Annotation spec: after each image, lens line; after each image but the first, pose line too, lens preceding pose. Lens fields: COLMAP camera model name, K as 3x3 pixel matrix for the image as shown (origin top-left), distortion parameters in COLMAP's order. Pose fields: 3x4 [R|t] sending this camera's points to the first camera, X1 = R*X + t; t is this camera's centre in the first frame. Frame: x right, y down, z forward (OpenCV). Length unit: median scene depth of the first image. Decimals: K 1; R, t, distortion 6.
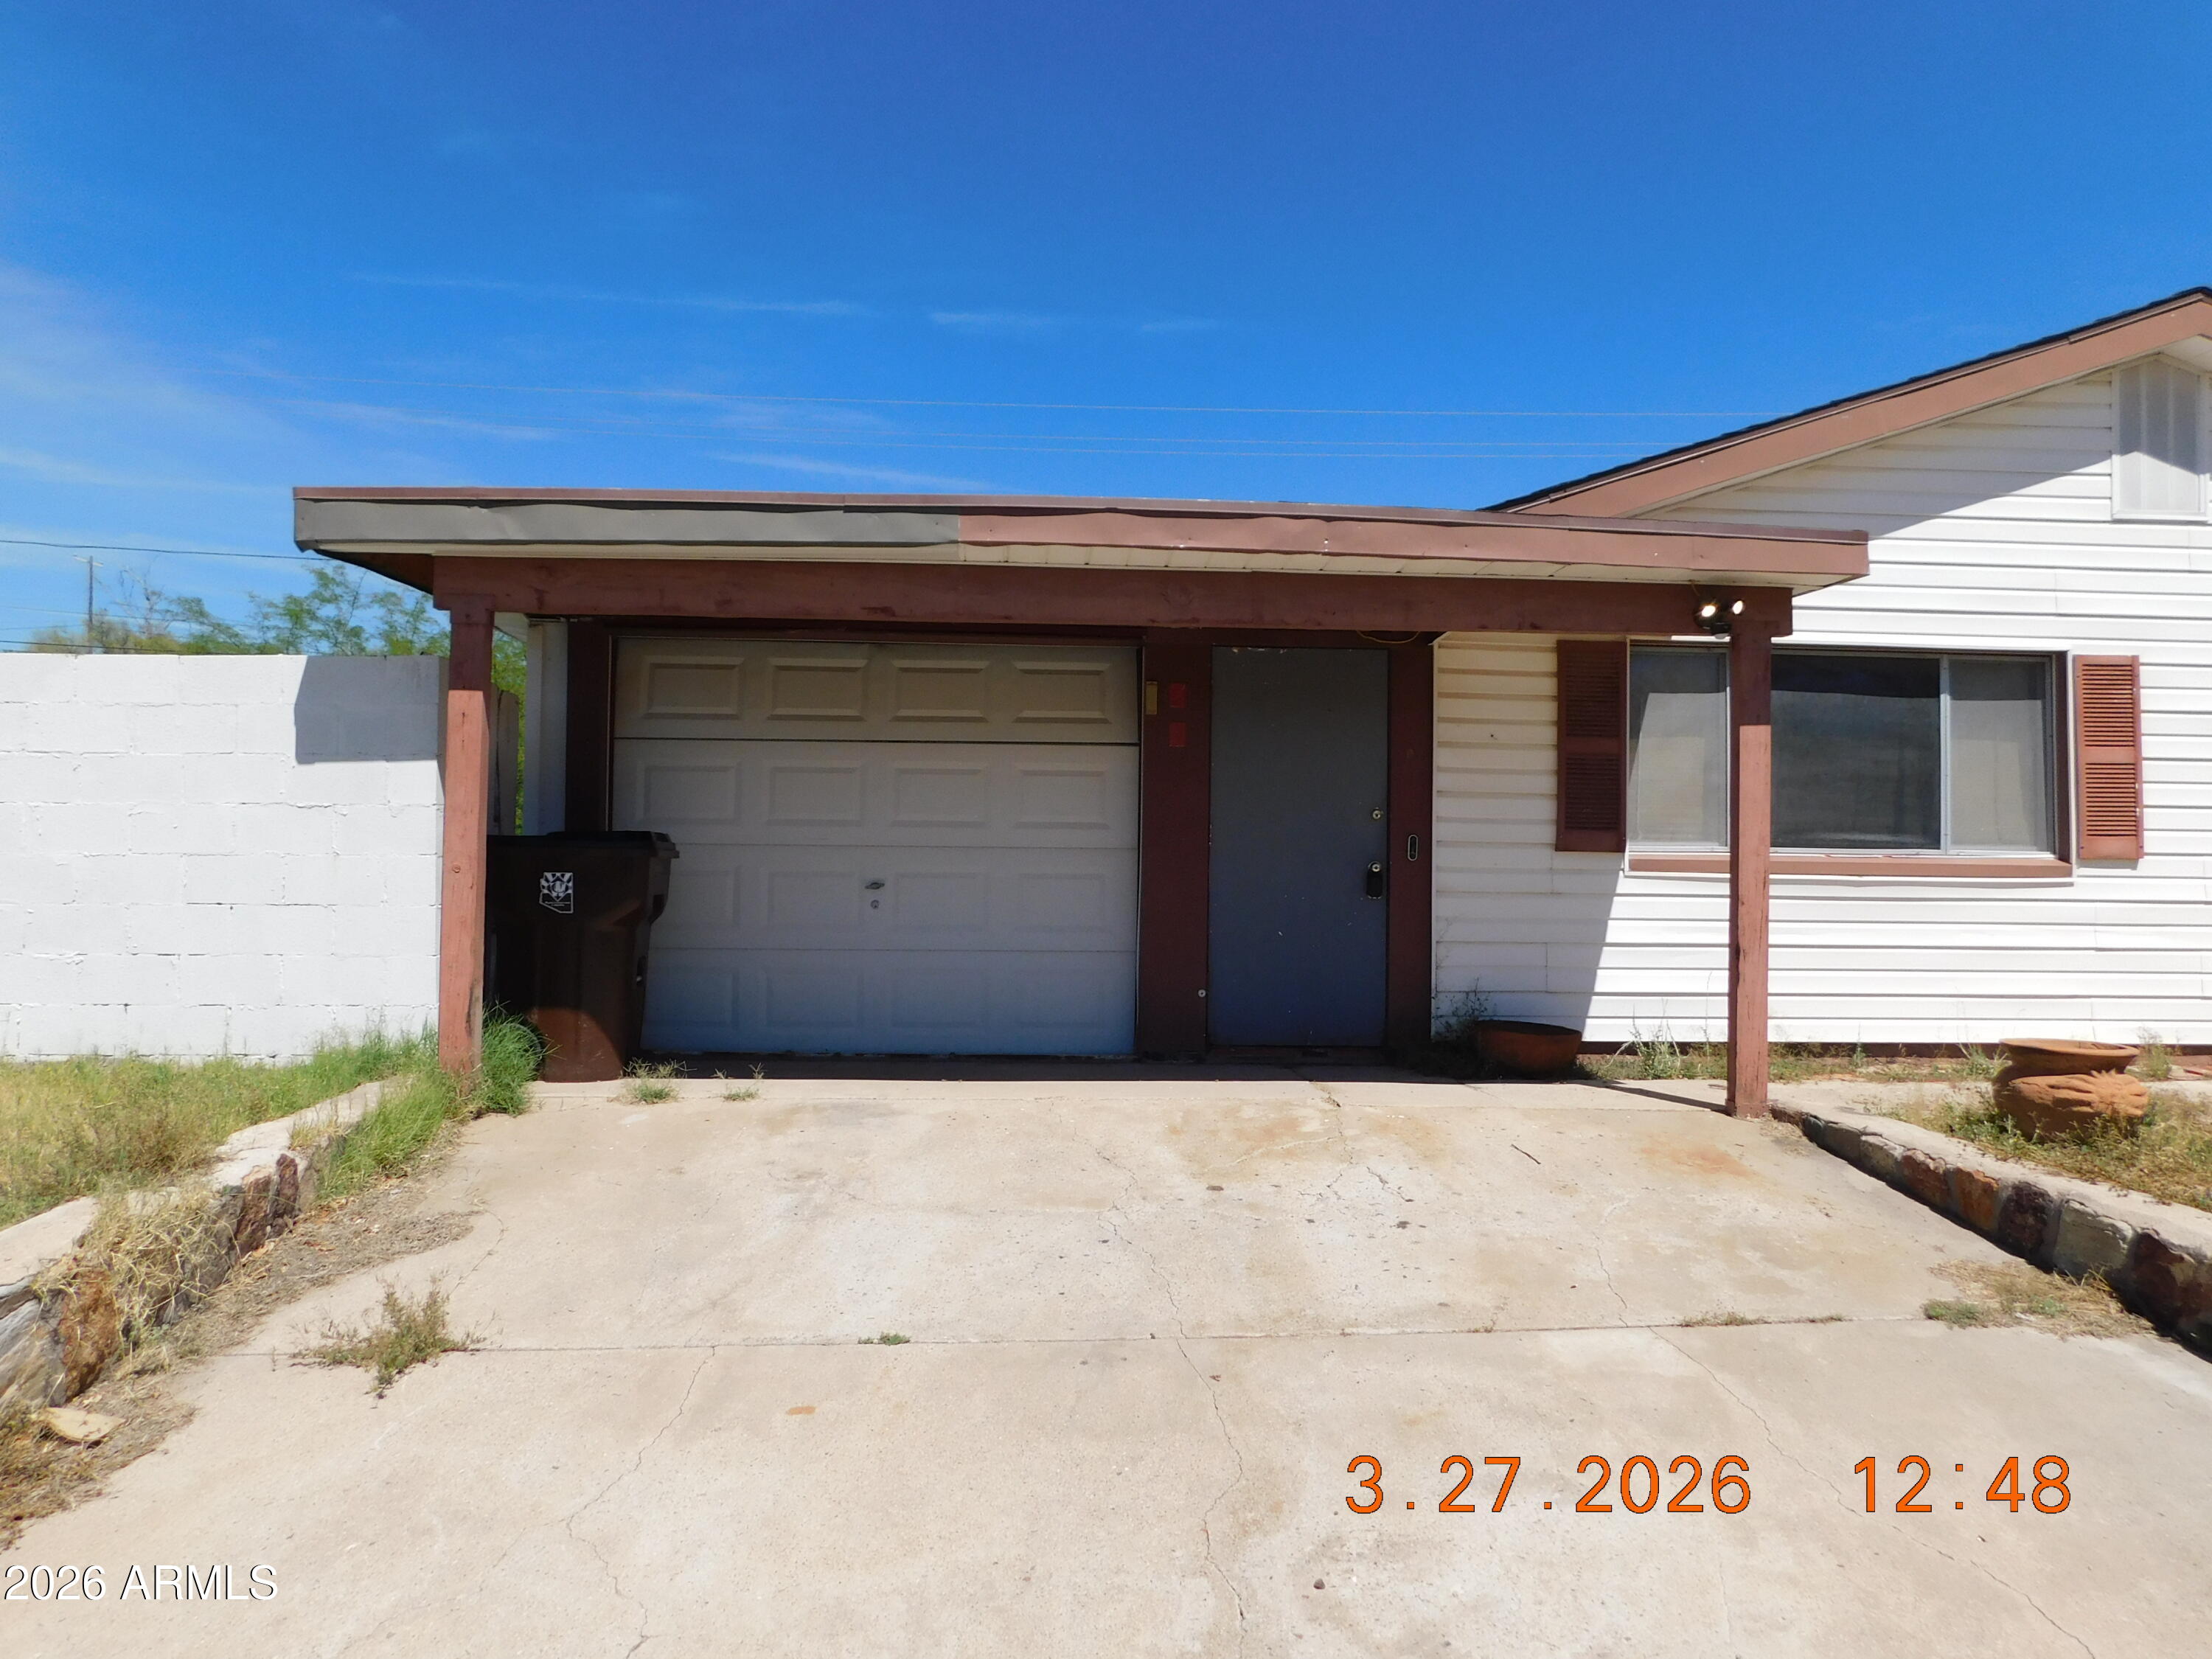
lens RADIAL K [[1463.0, 0, 1106.0], [0, 1463.0, 829.5], [0, 0, 1]] dist [-0.042716, -0.000614]
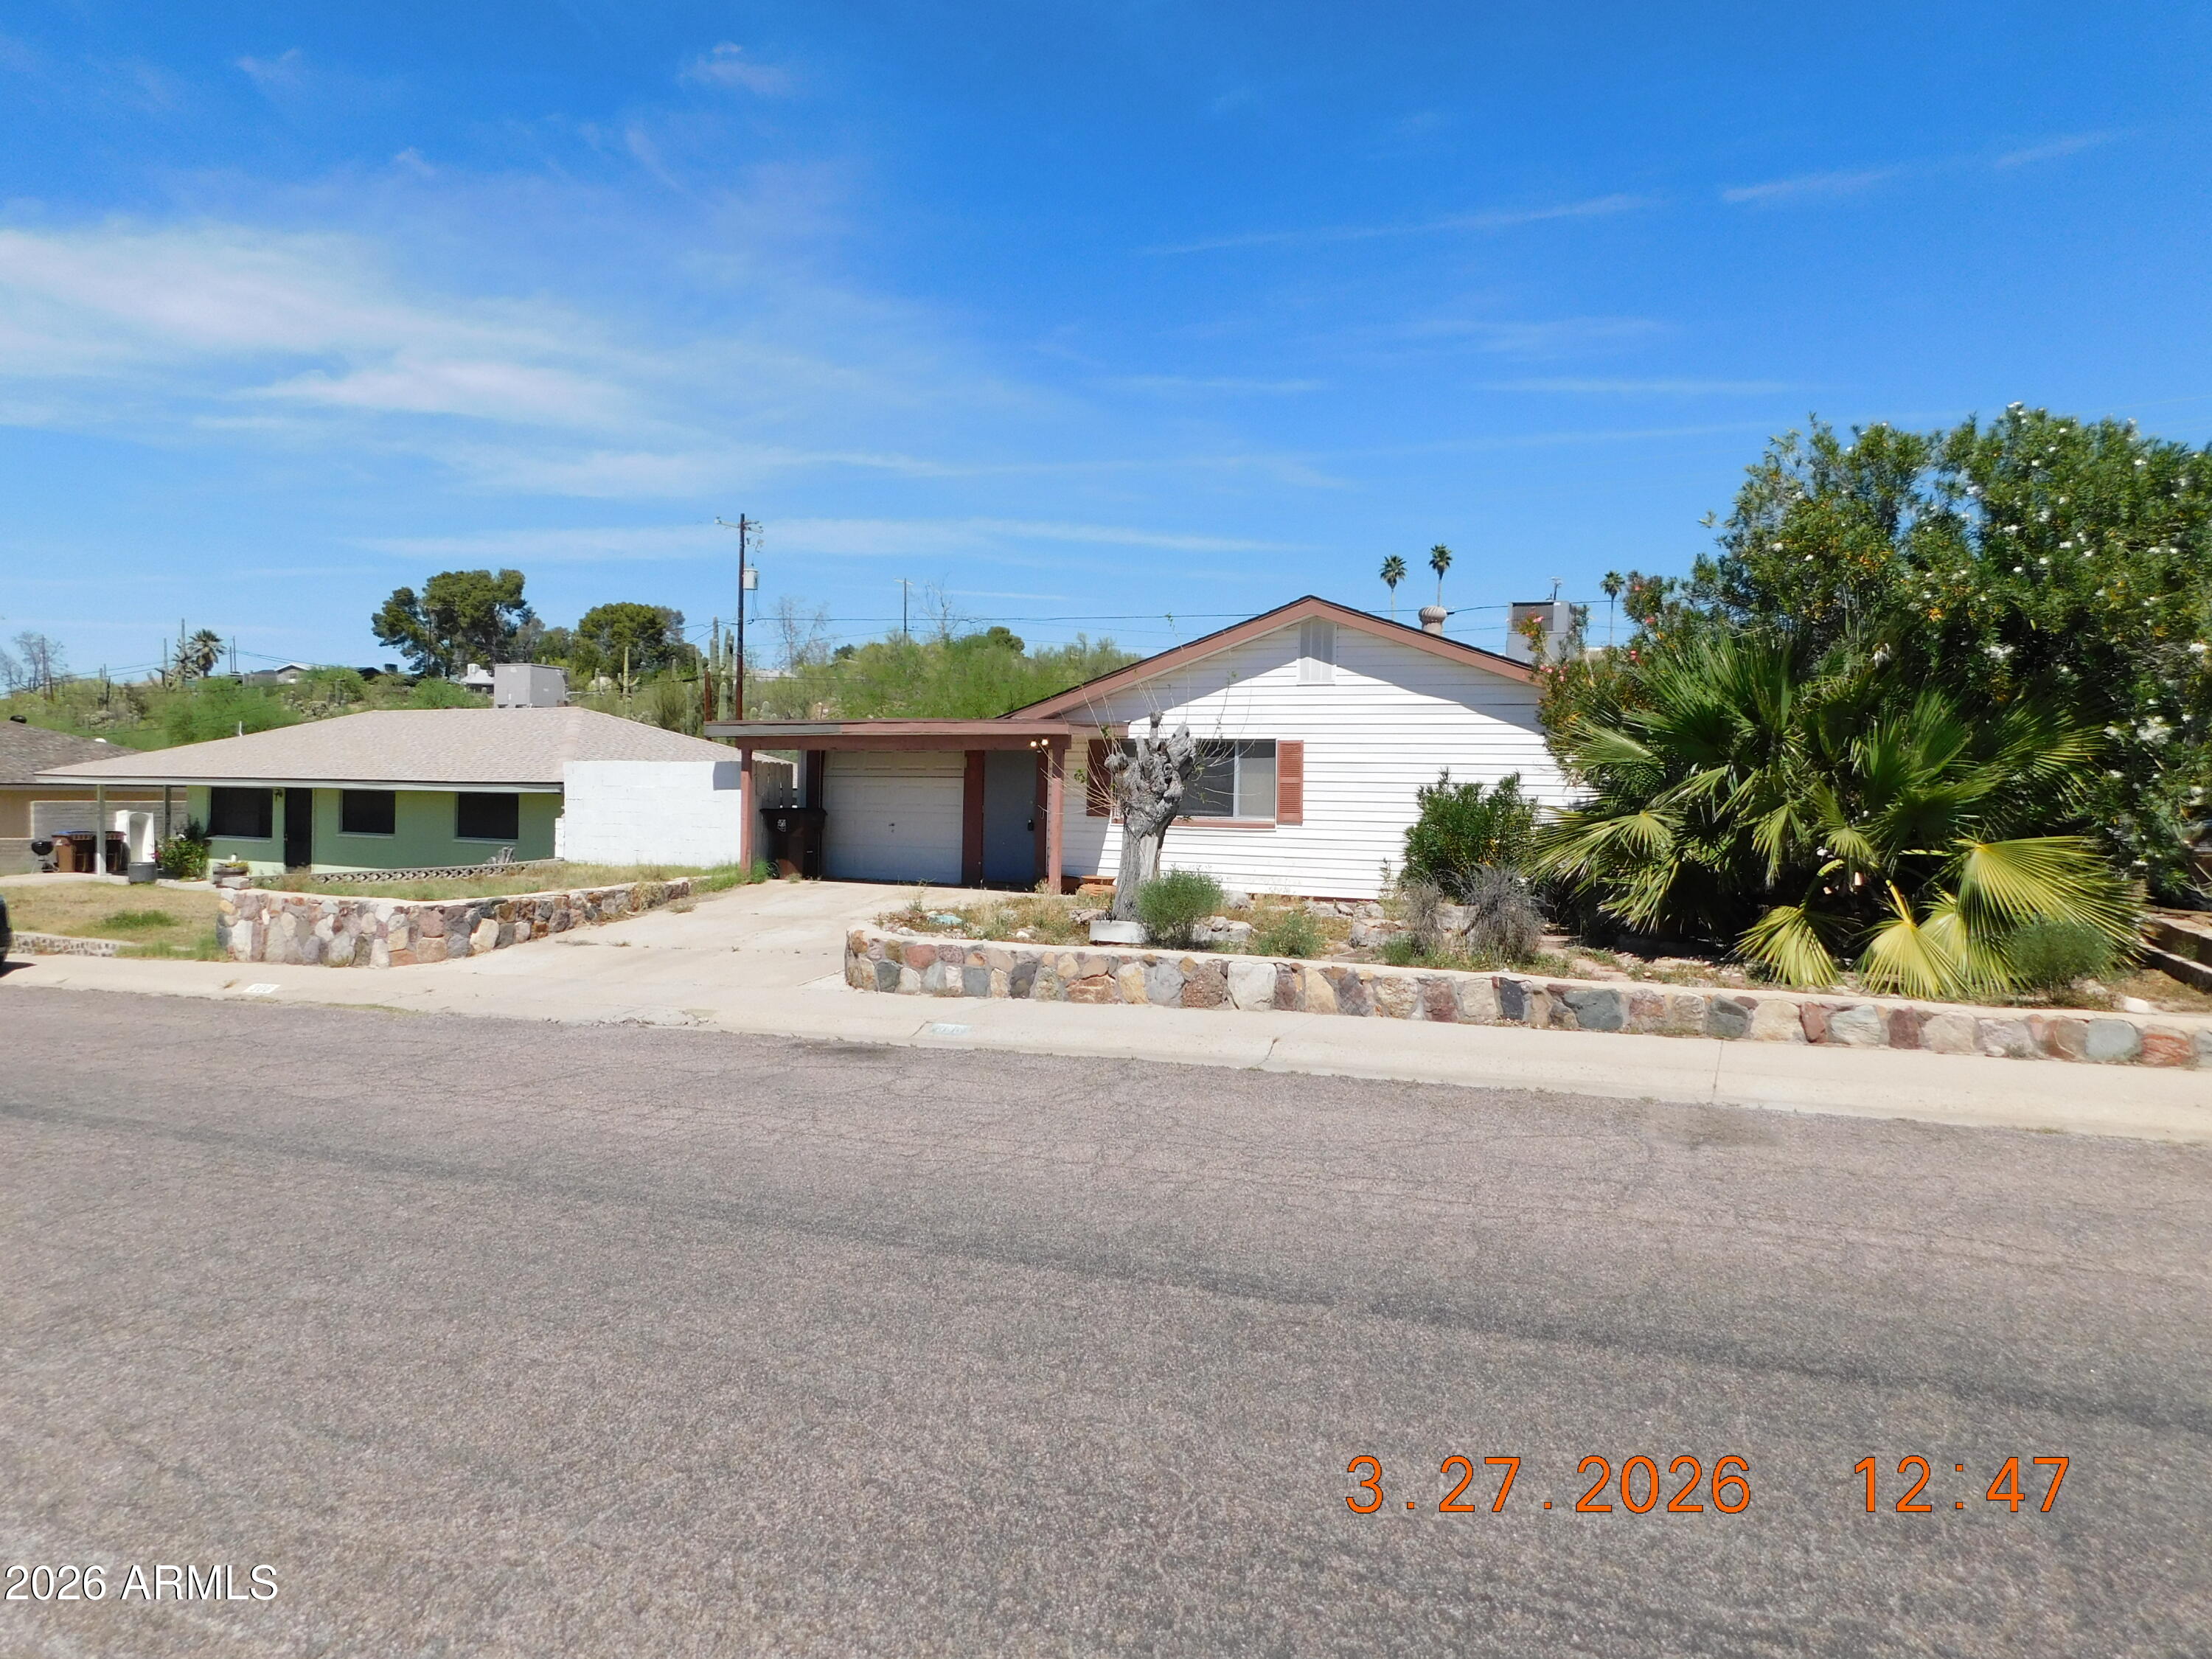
lens RADIAL K [[1476.6, 0, 1106.0], [0, 1476.6, 829.5], [0, 0, 1]] dist [-0.075956, 0.065263]
pose [[0.874192, 0.015494, -0.485332, 1.673502], [0.004162, 0.999215, 0.039395, -0.068862], [0.485562, -0.036459, 0.873442, -1.414364]]
